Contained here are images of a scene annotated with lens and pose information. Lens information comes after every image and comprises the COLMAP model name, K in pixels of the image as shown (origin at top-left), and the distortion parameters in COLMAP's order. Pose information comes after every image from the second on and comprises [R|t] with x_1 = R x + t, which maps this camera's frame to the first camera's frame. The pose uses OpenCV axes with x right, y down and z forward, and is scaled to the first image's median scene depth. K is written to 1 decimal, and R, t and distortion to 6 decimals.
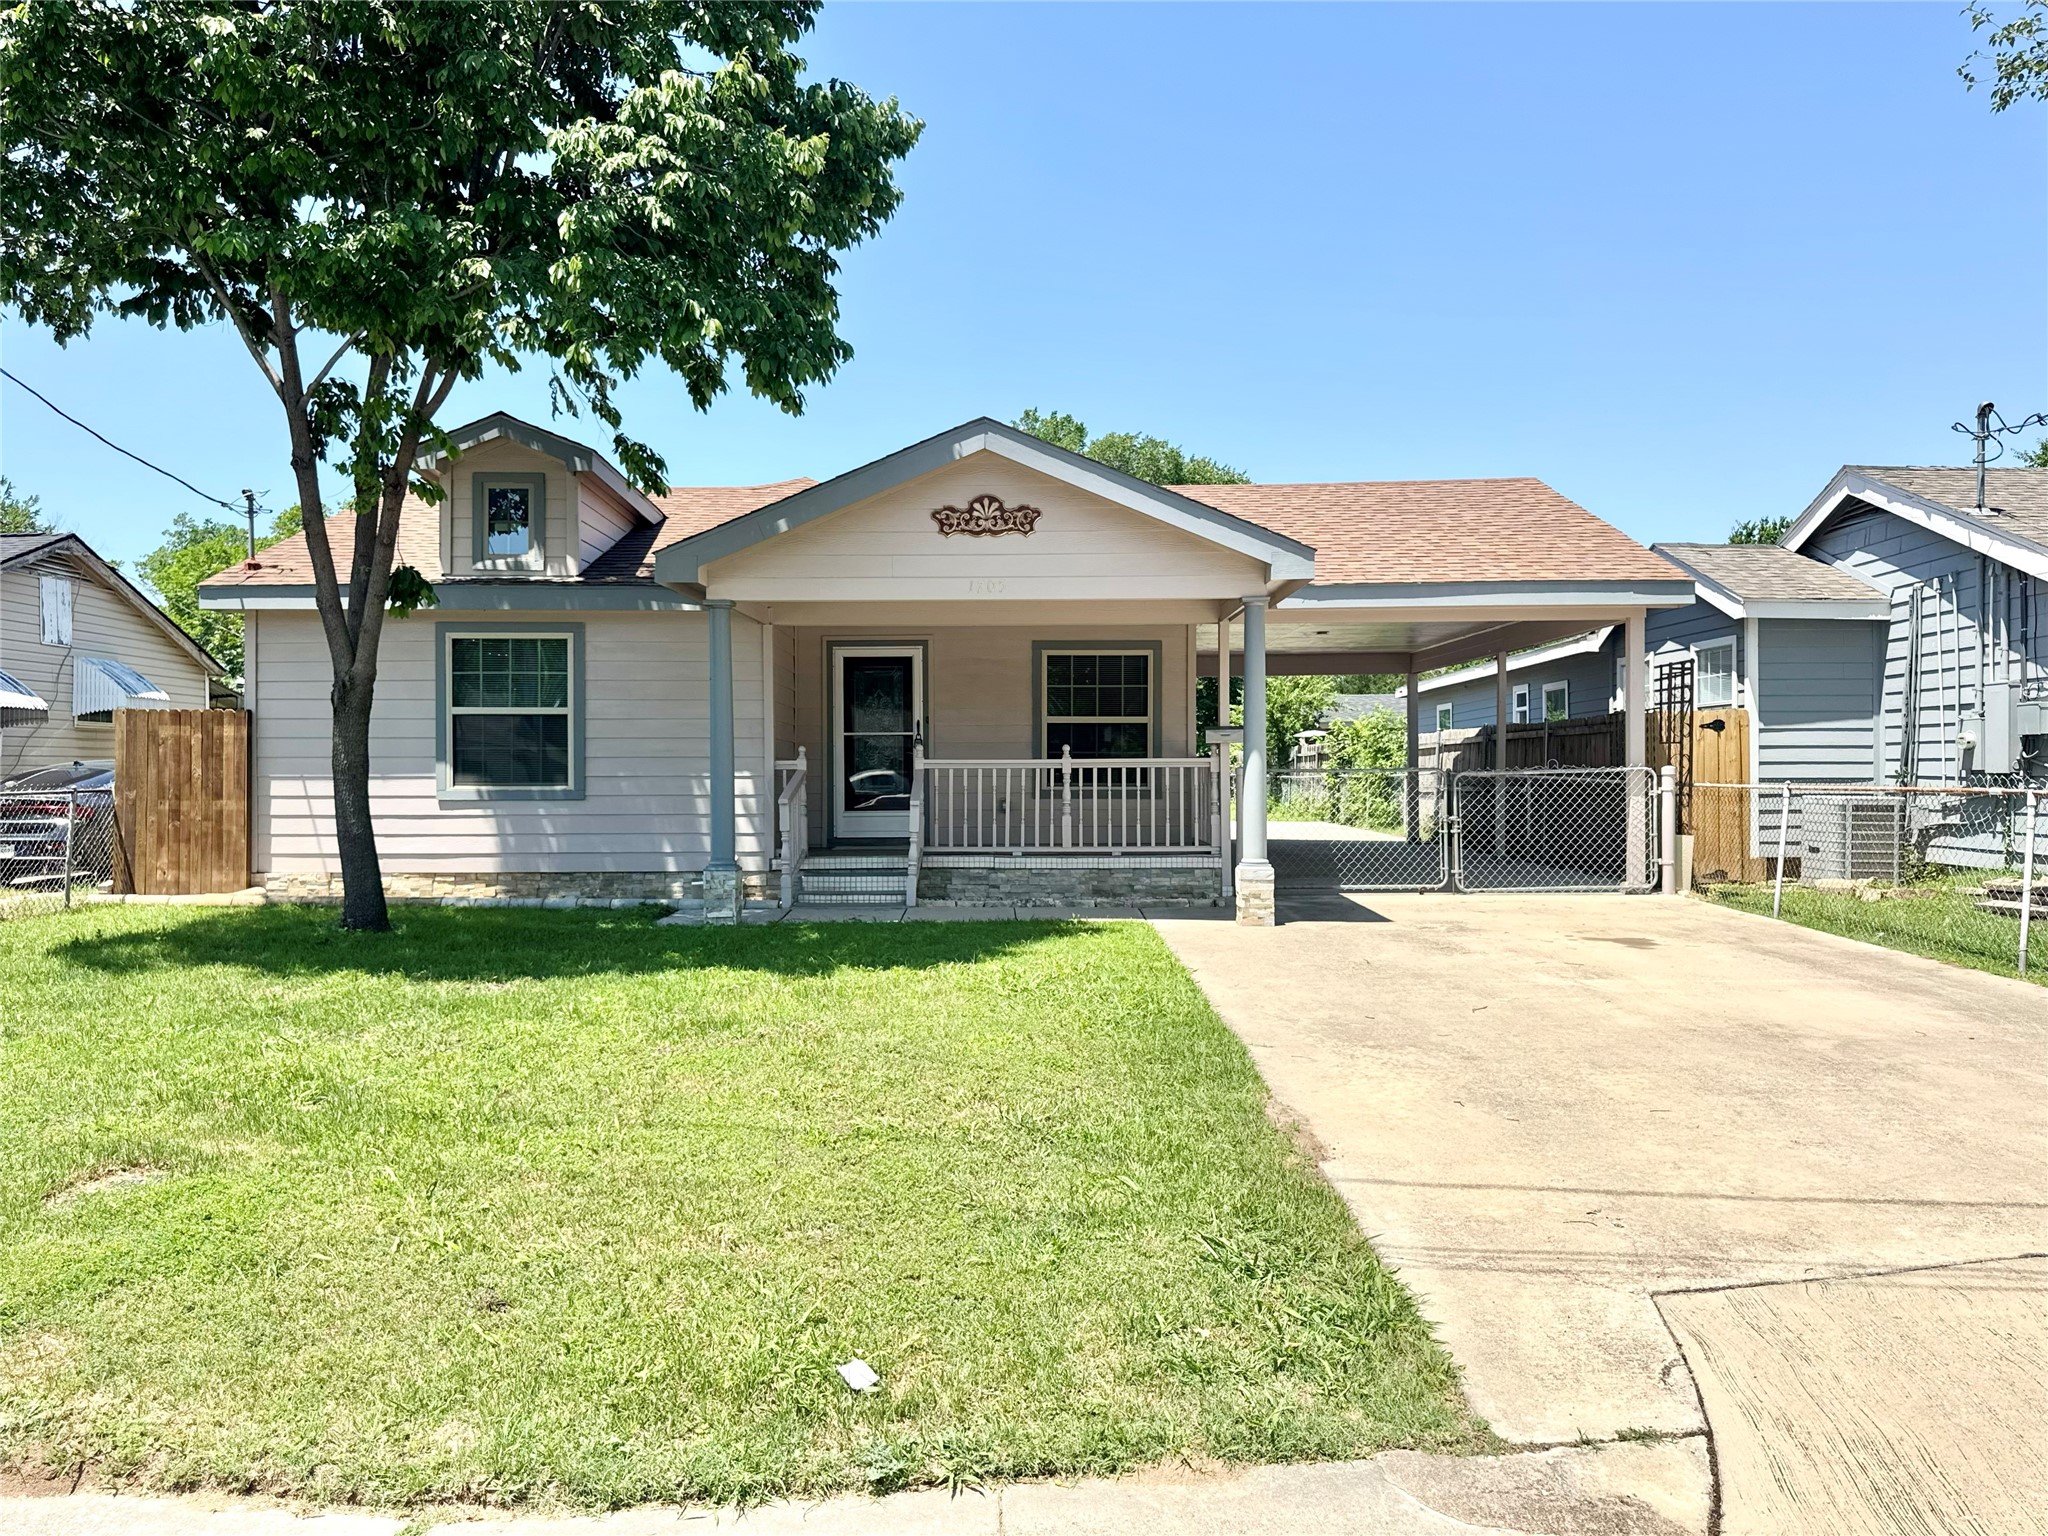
lens RADIAL K [[1454.1, 0, 1018.8], [0, 1454.1, 769.3], [0, 0, 1]] dist [0.016751, -0.001446]
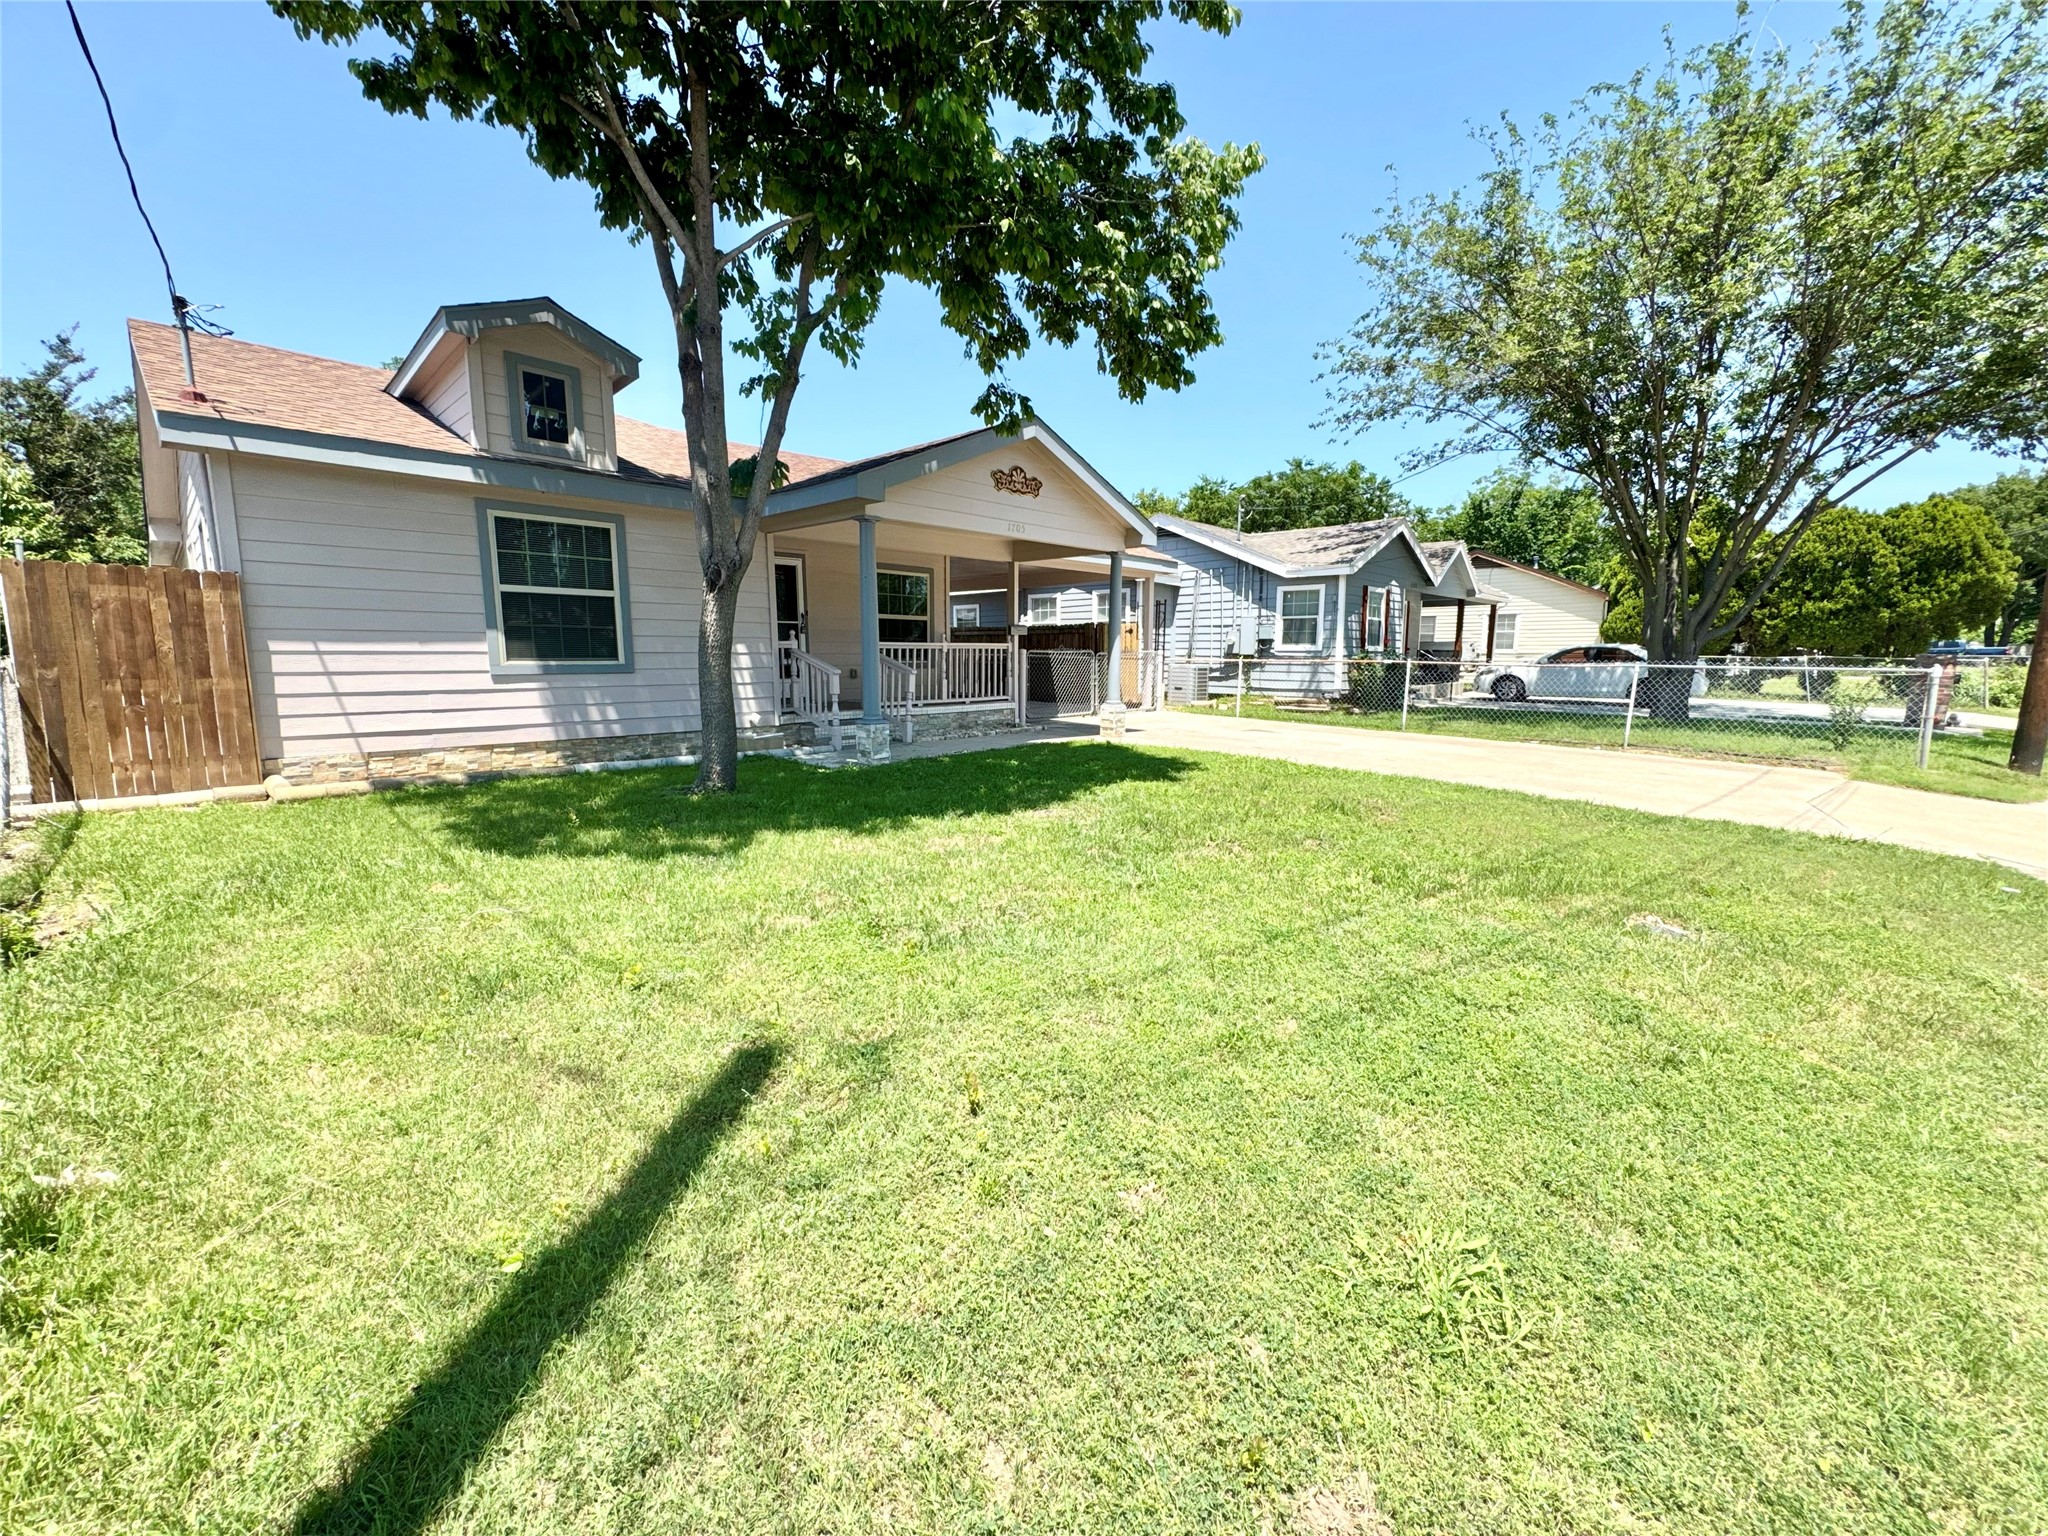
lens RADIAL K [[818.3, 0, 1025.6], [0, 818.3, 762.5], [0, 0, 1]] dist [-0.017411, 0.002563]
pose [[0.690109, -0.090104, 0.718074, -0.554406], [-0.007088, 0.991330, 0.131205, 0.004618], [-0.723671, -0.095636, 0.683487, 0.325117]]
